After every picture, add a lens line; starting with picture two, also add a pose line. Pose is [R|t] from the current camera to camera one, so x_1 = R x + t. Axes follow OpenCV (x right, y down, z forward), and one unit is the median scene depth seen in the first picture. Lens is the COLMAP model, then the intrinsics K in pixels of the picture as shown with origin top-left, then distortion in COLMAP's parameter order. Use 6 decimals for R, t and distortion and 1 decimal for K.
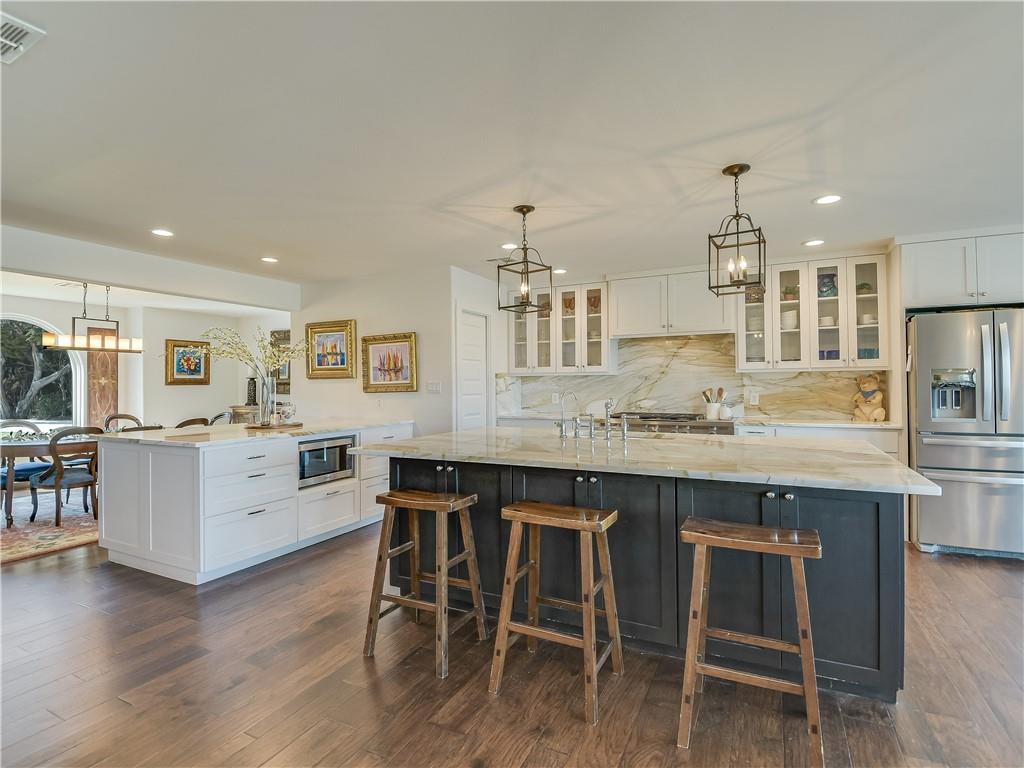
lens RADIAL K [[531.6, 0, 512.0], [0, 531.6, 384.0], [0, 0, 1]] dist [-0.003203, -0.001510]
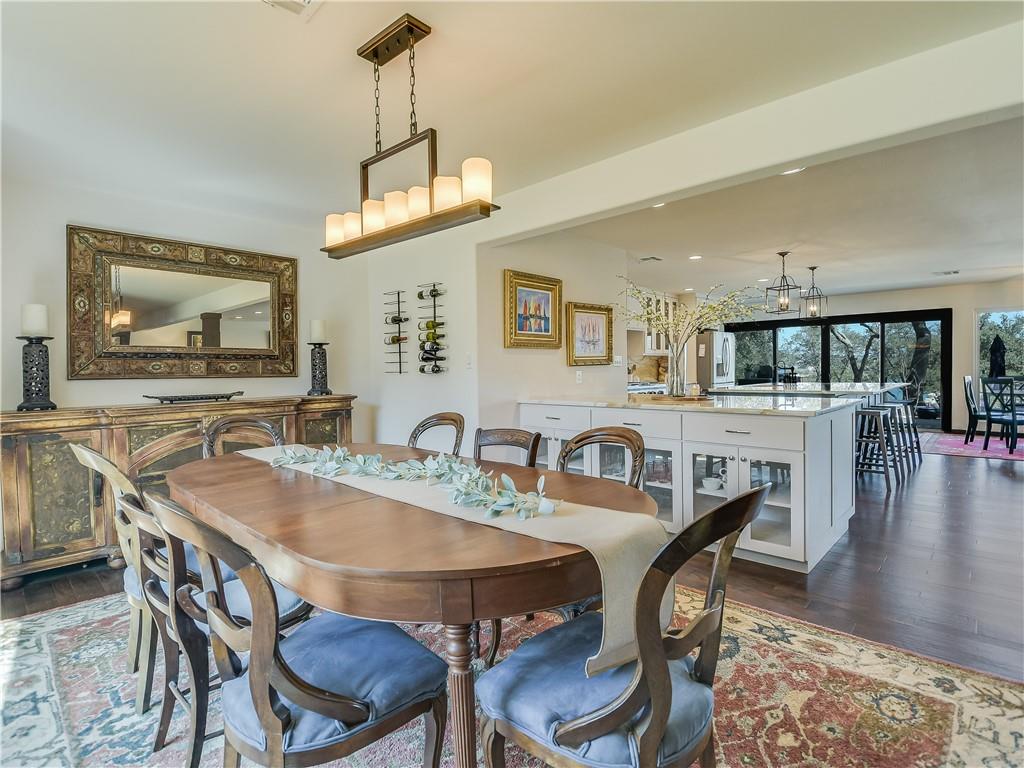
lens RADIAL K [[531.6, 0, 512.0], [0, 531.6, 384.0], [0, 0, 1]] dist [-0.003203, -0.001510]
pose [[0.290020, -0.028624, 0.956592, -1.126850], [0.007263, 0.999590, 0.027709, 0.019735], [-0.956993, -0.001088, 0.290109, 0.839674]]
